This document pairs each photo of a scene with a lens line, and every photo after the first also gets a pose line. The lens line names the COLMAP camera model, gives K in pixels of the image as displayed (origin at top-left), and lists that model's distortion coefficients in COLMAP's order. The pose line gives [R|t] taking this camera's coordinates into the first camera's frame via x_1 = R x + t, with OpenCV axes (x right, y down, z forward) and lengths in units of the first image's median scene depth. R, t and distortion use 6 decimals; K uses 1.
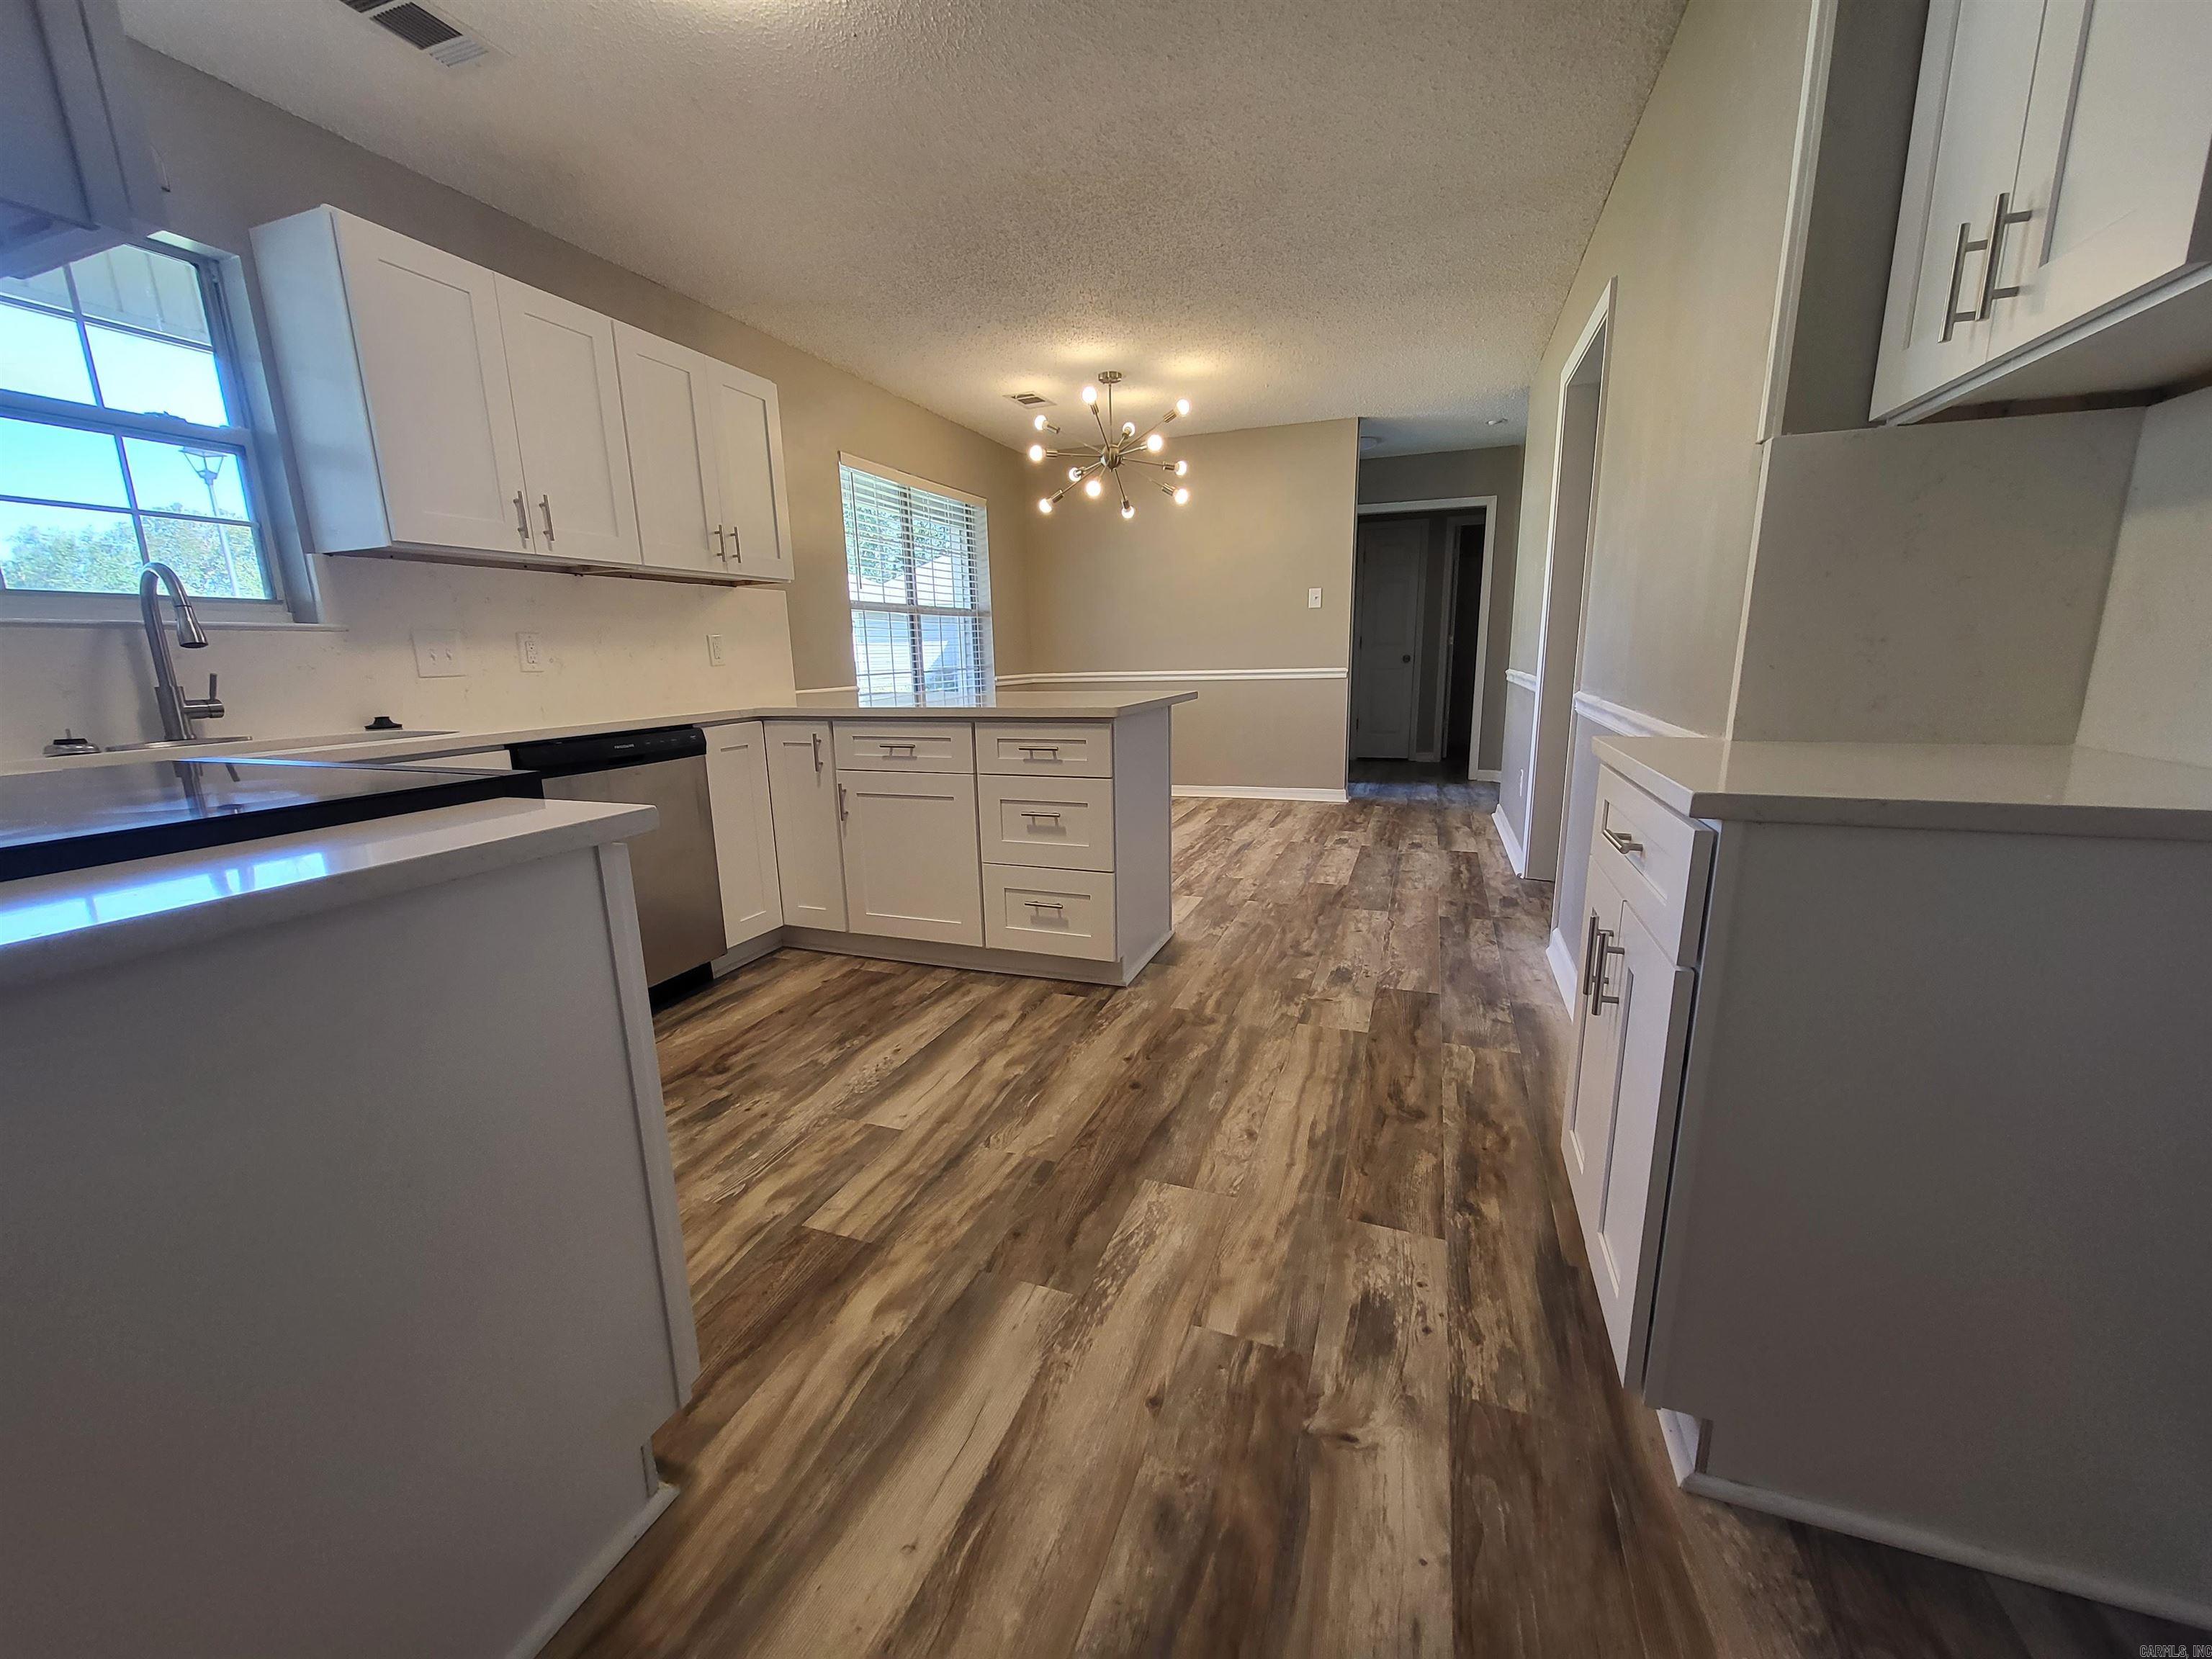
lens RADIAL K [[876.2, 0, 1107.1], [0, 876.2, 830.6], [0, 0, 1]] dist [0.006414, -0.001034]
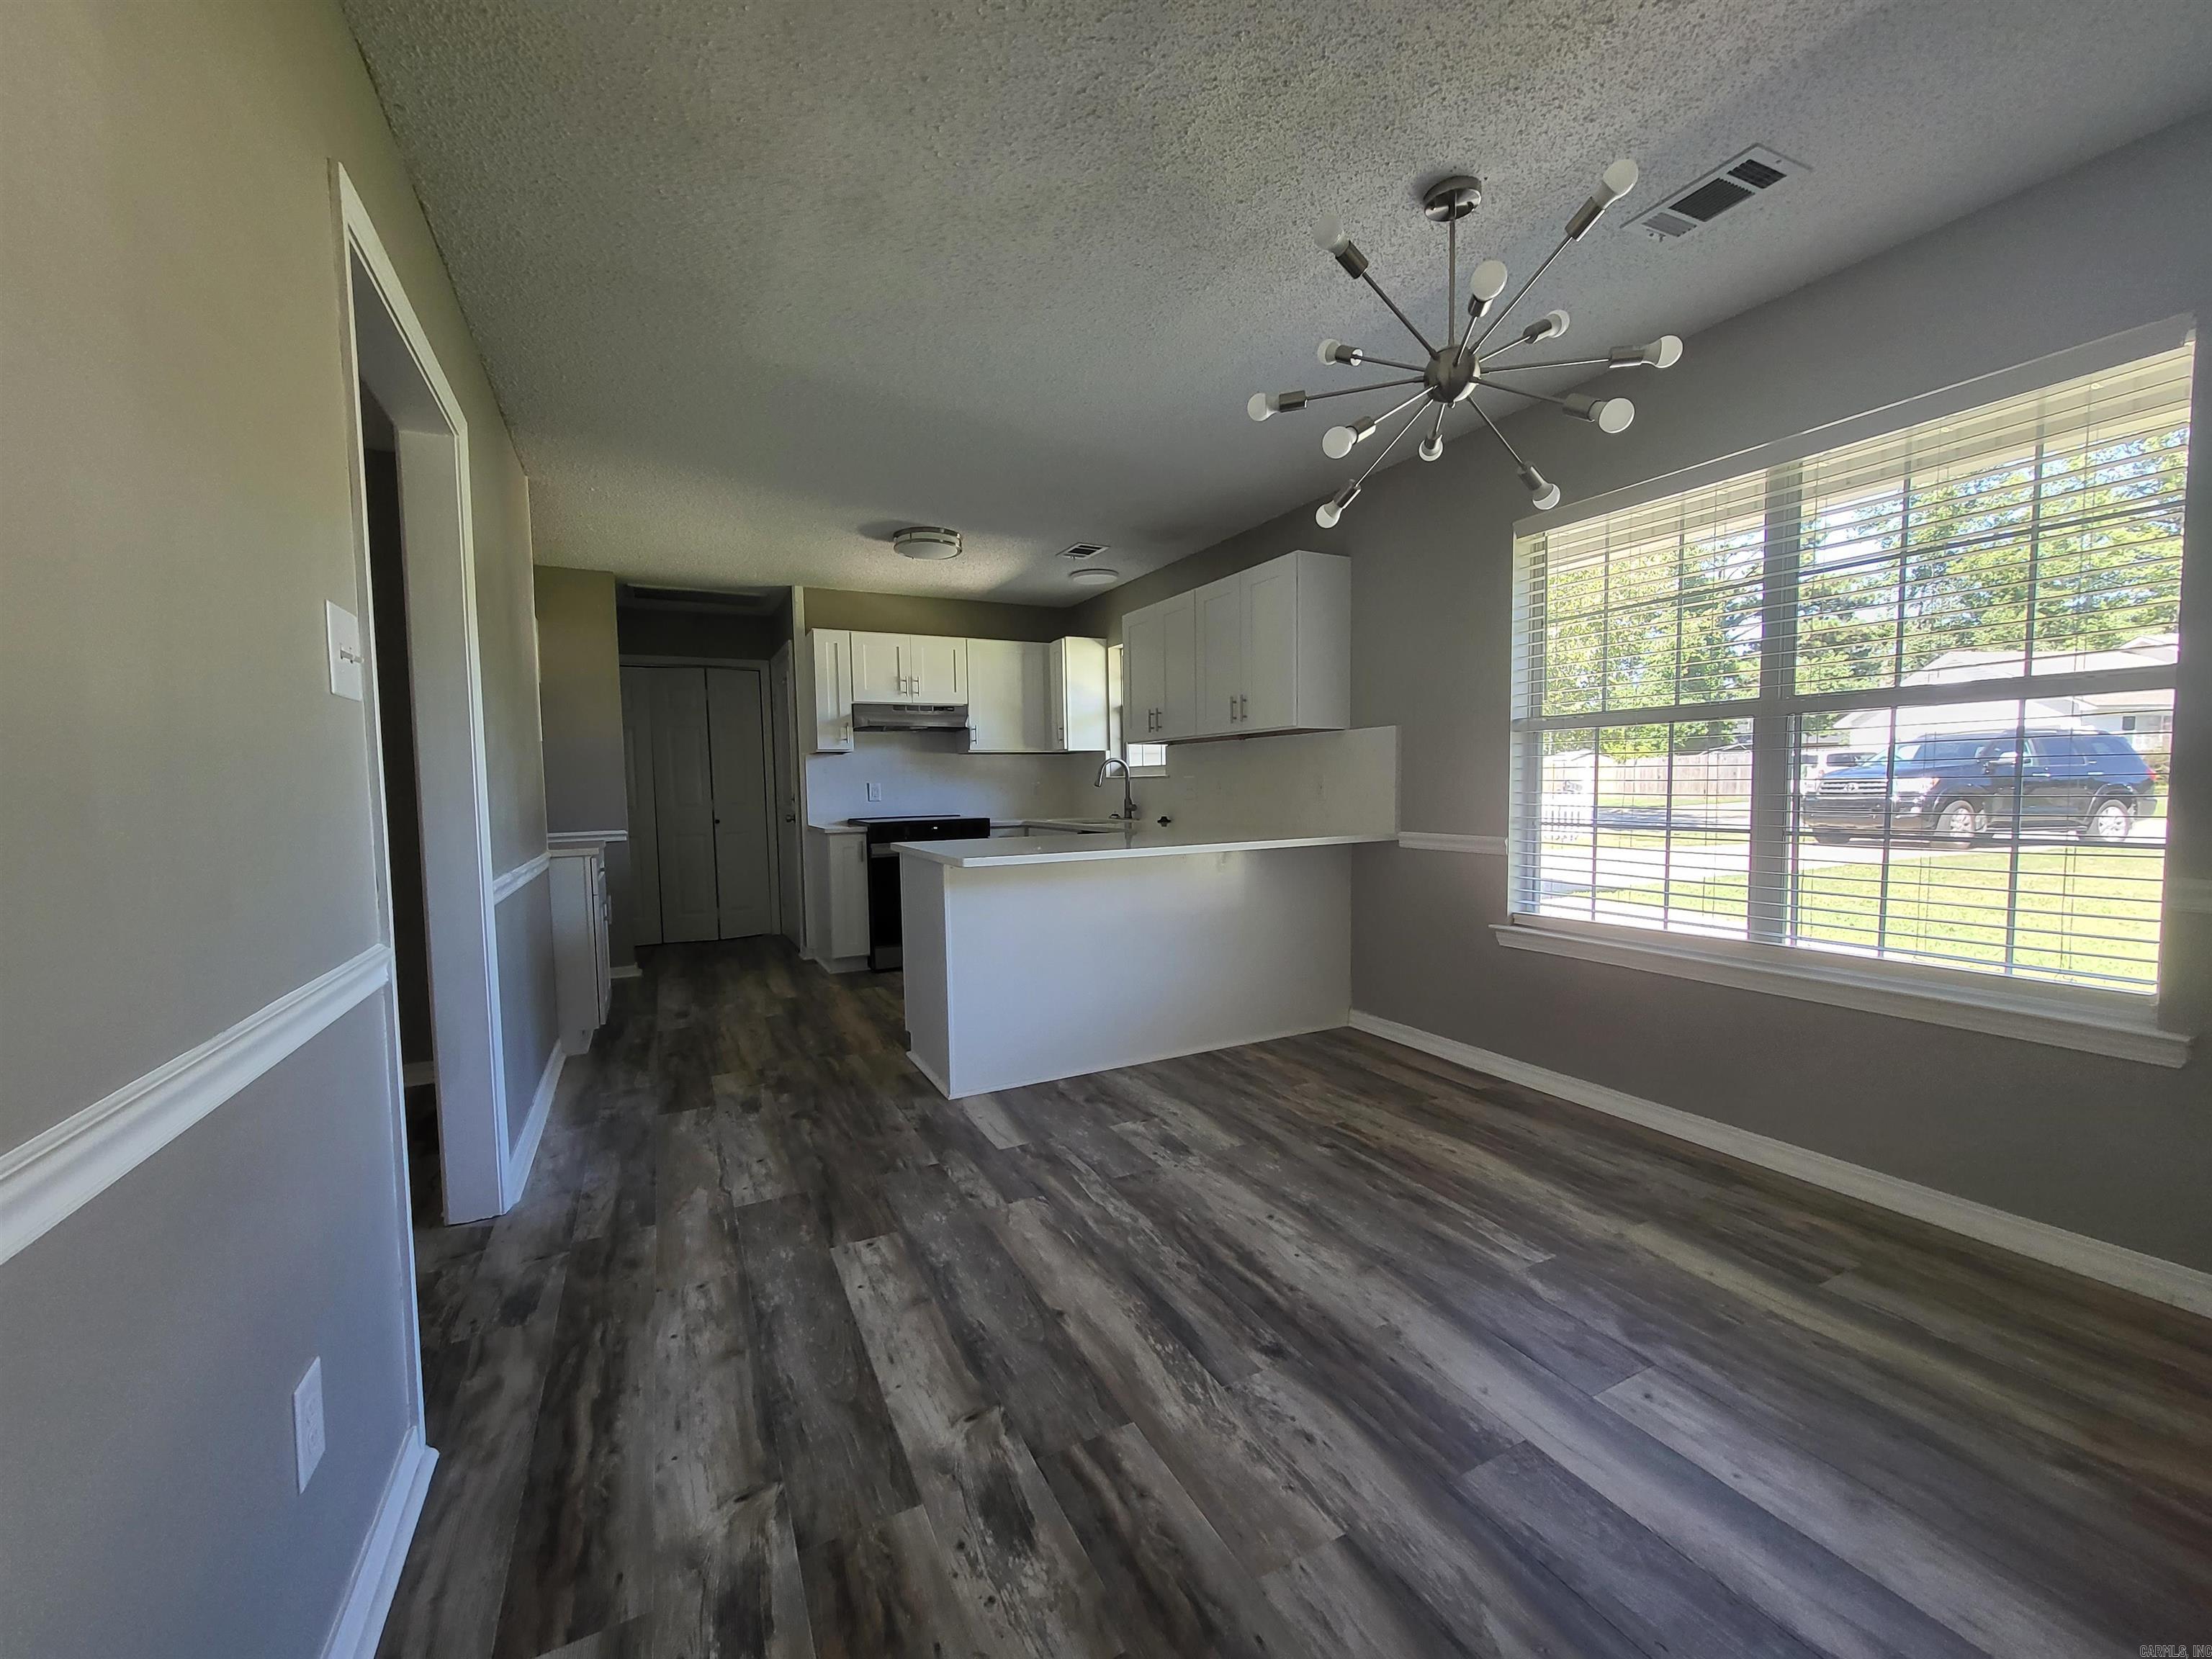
lens RADIAL K [[876.2, 0, 1096.6], [0, 876.2, 838.6], [0, 0, 1]] dist [0.006414, -0.001034]
pose [[-0.687837, 0.083991, -0.720990, 0.955772], [-0.110235, 0.969674, 0.218128, -0.583233], [0.717446, 0.229514, -0.657719, 2.546646]]
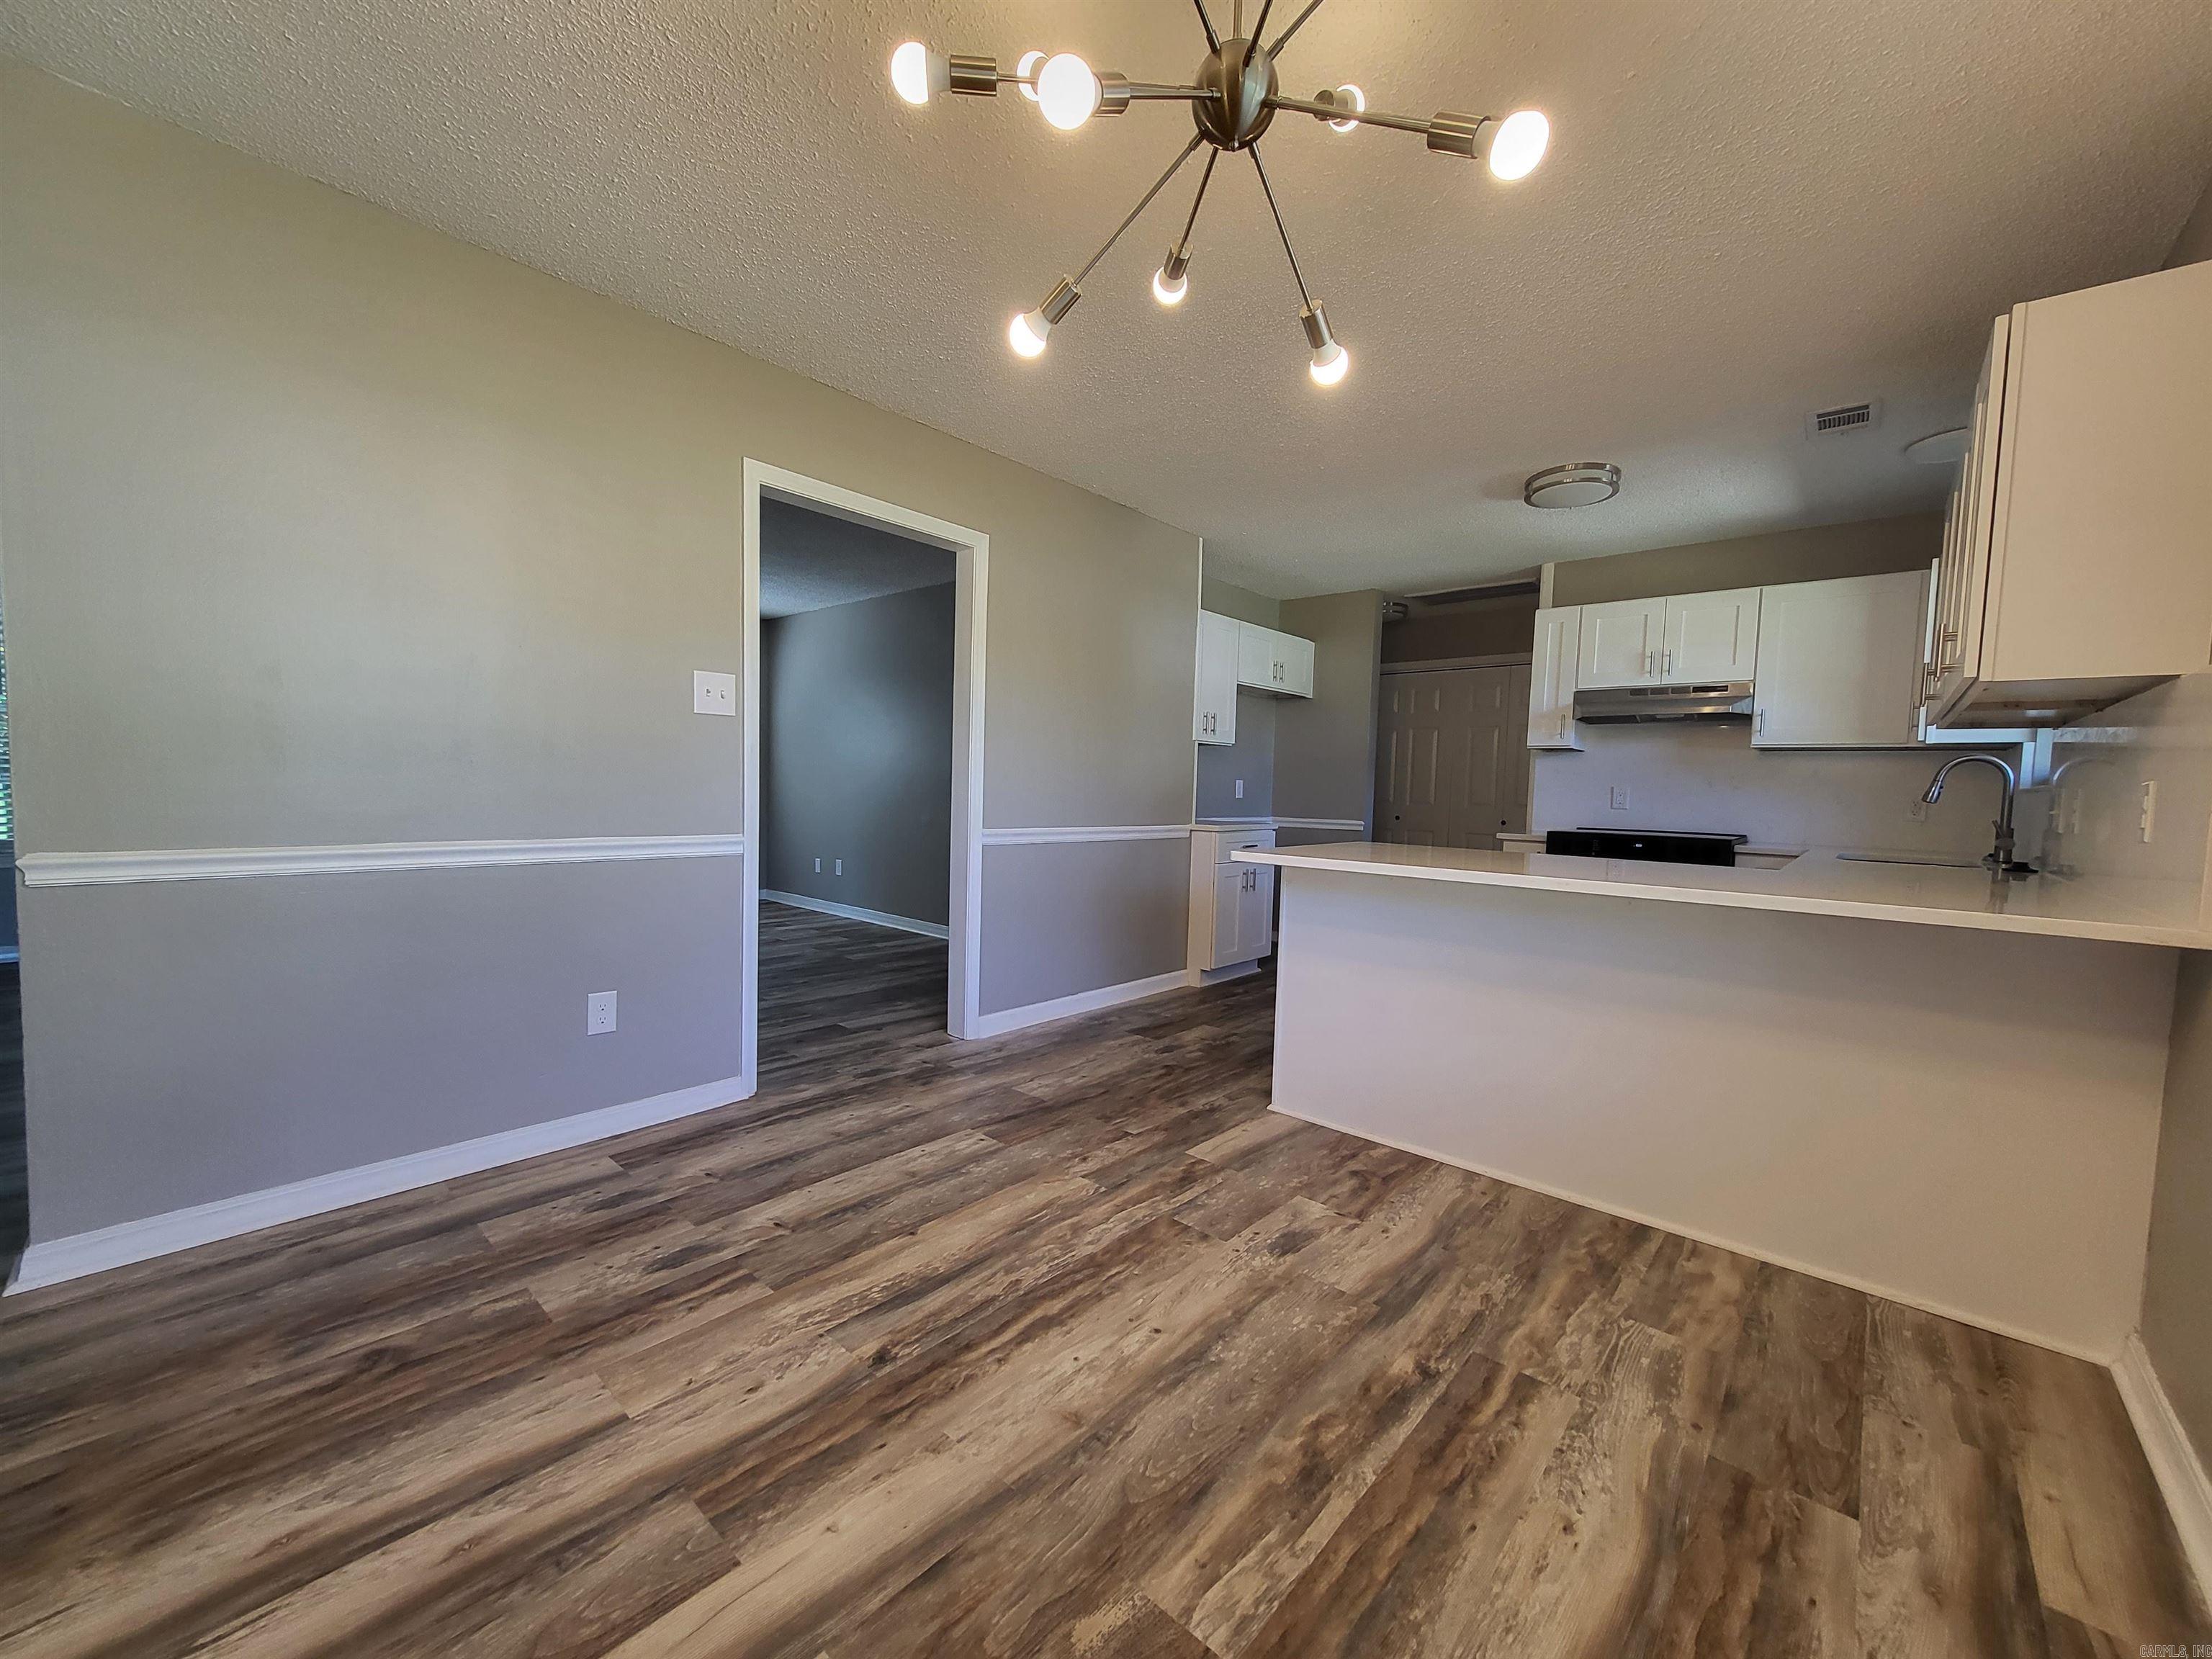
lens RADIAL K [[876.2, 0, 1079.6], [0, 876.2, 833.7], [0, 0, 1]] dist [0.006414, -0.001034]
pose [[-0.922976, -0.023397, 0.384146, -0.126234], [0.071370, 0.970432, 0.230584, -0.575465], [-0.378183, 0.240240, -0.894015, 2.747617]]
